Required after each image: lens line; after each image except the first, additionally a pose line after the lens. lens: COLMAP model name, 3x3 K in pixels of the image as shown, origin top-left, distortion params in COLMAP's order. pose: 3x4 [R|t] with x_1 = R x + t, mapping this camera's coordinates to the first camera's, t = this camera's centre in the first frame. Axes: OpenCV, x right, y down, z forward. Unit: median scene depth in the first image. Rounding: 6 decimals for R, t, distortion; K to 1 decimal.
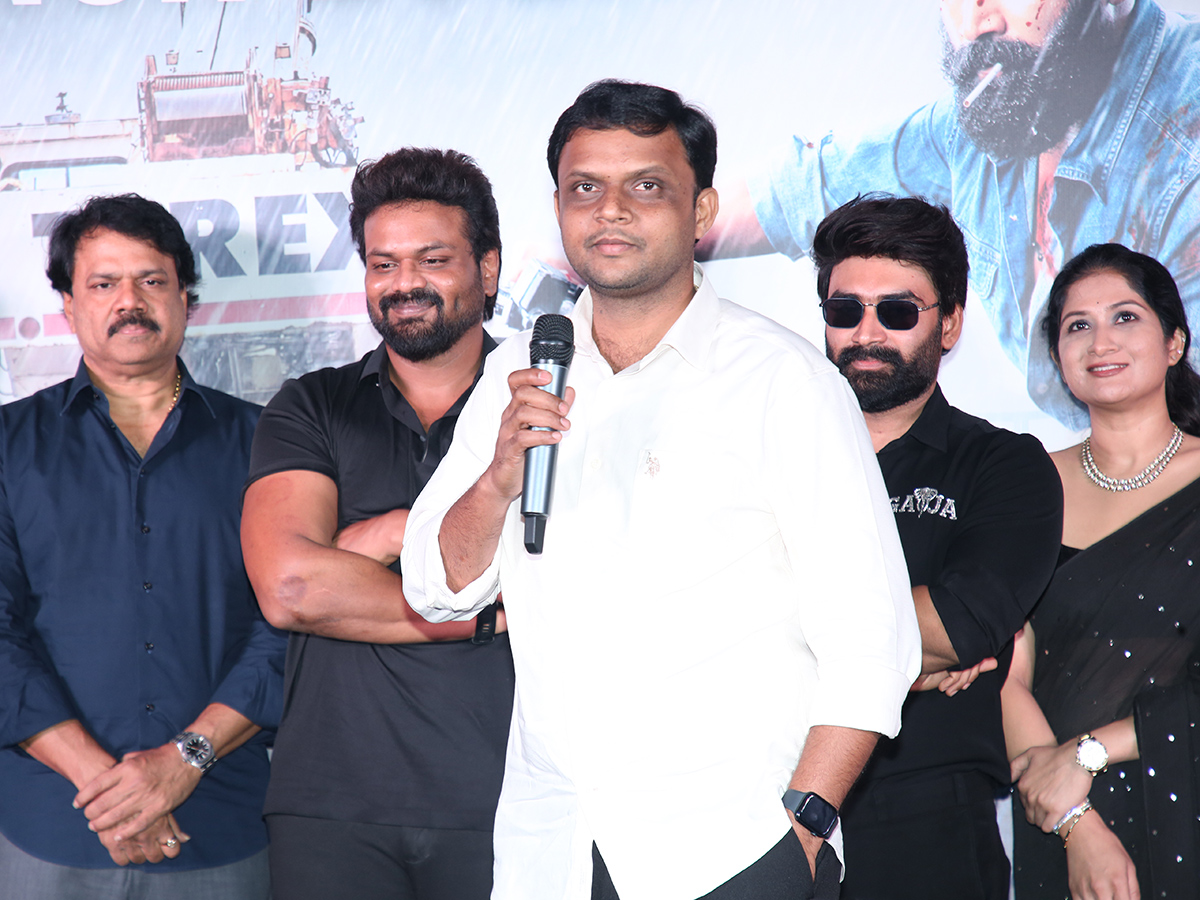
lens RADIAL K [[2722.2, 0, 562.0], [0, 2722.2, 442.6], [0, 0, 1]] dist [0.323802, -0.441010]
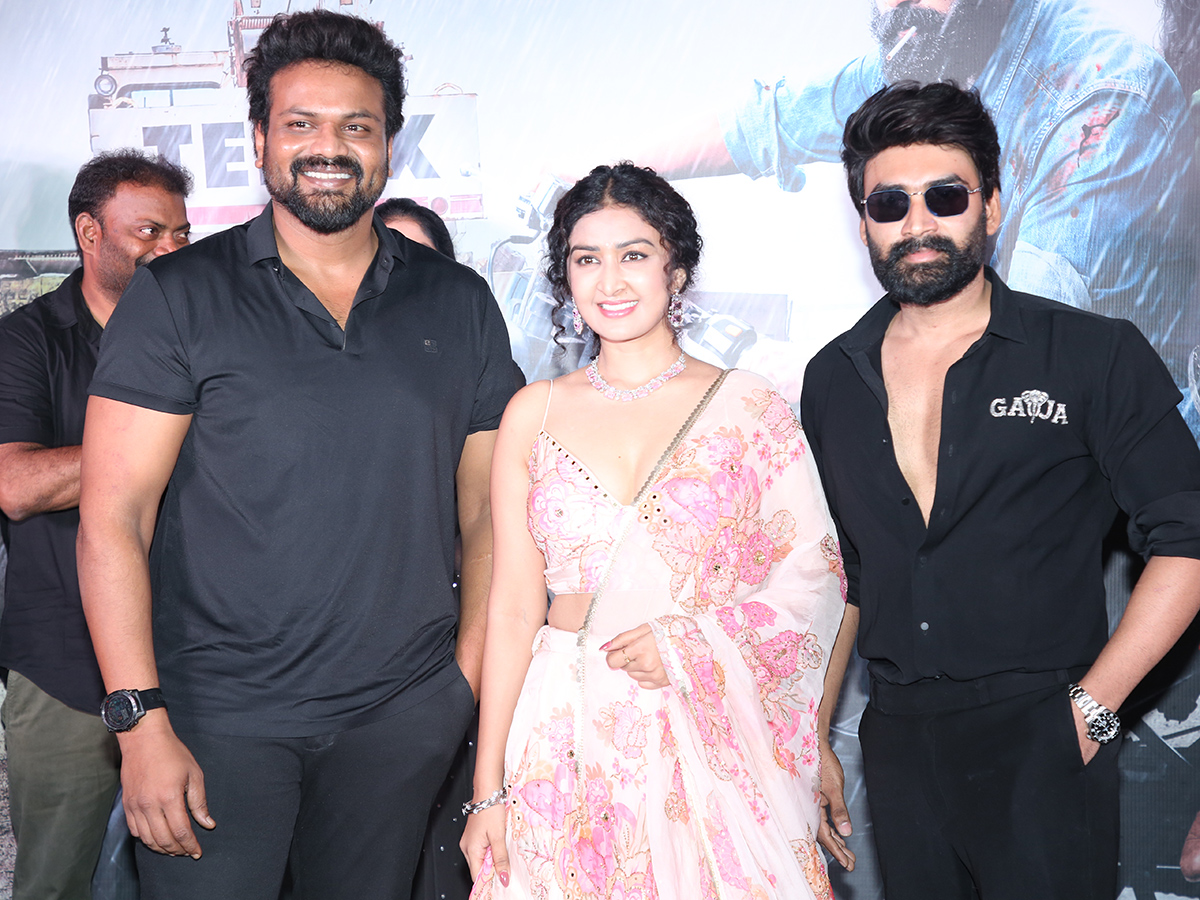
lens RADIAL K [[3352.9, 0, 624.0], [0, 3352.9, 410.6], [0, 0, 1]] dist [0.400284, -0.106929]
pose [[0.999369, 0.007129, 0.034802, -0.029522], [-0.009279, 0.998031, 0.062030, -0.055487], [-0.034291, -0.062313, 0.997467, -0.570598]]
